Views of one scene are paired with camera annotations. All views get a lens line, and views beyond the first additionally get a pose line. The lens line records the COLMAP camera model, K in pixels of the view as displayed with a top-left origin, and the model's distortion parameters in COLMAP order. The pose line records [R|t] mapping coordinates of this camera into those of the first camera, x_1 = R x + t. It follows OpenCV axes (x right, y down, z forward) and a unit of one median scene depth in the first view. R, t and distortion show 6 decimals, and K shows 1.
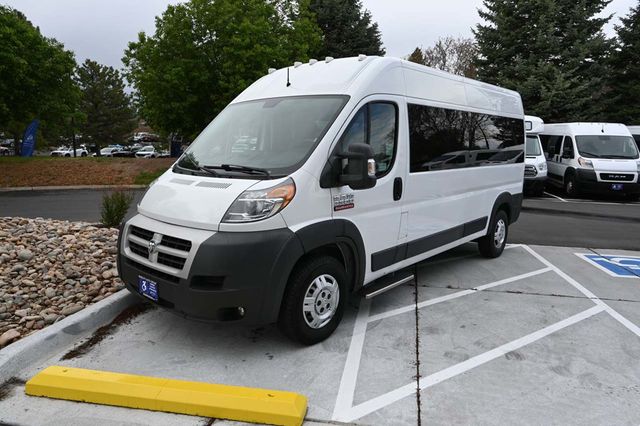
lens RADIAL K [[433.3, 0, 320.0], [0, 433.3, 213.0], [0, 0, 1]] dist [-0.004163, -0.000105]
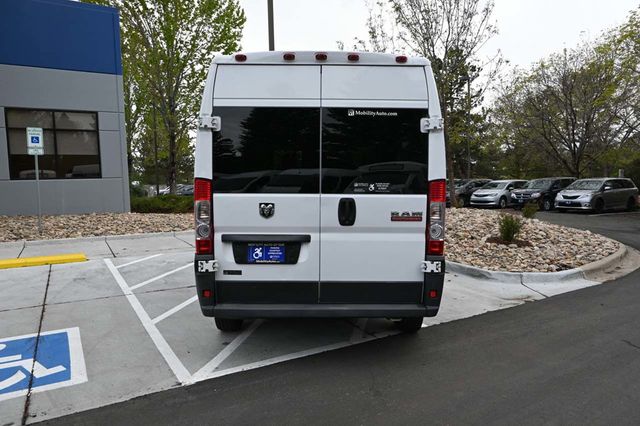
lens RADIAL K [[436.7, 0, 320.0], [0, 436.7, 213.0], [0, 0, 1]] dist [-0.001617, 0.000780]
pose [[-0.743267, 0.036119, -0.668020, 1.148080], [-0.119095, 0.975448, 0.185252, -0.333597], [0.658309, 0.217249, -0.720716, 2.386833]]
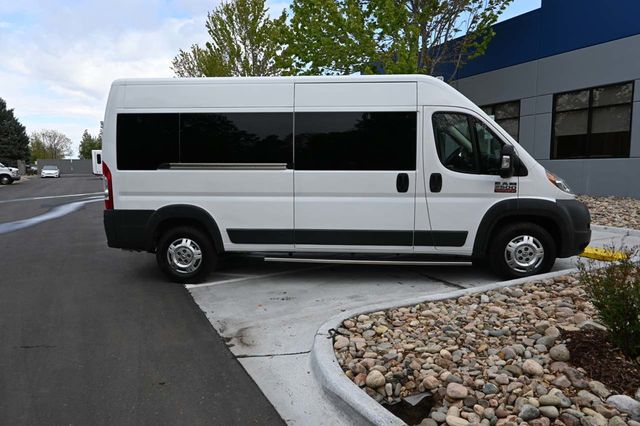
lens RADIAL K [[445.2, 0, 320.0], [0, 445.2, 213.0], [0, 0, 1]] dist [0.001705, 0.000262]
pose [[-0.610174, -0.108166, 0.784849, -0.943378], [0.120873, 0.966330, 0.227148, -0.339955], [-0.782993, 0.233467, -0.576555, 2.228415]]
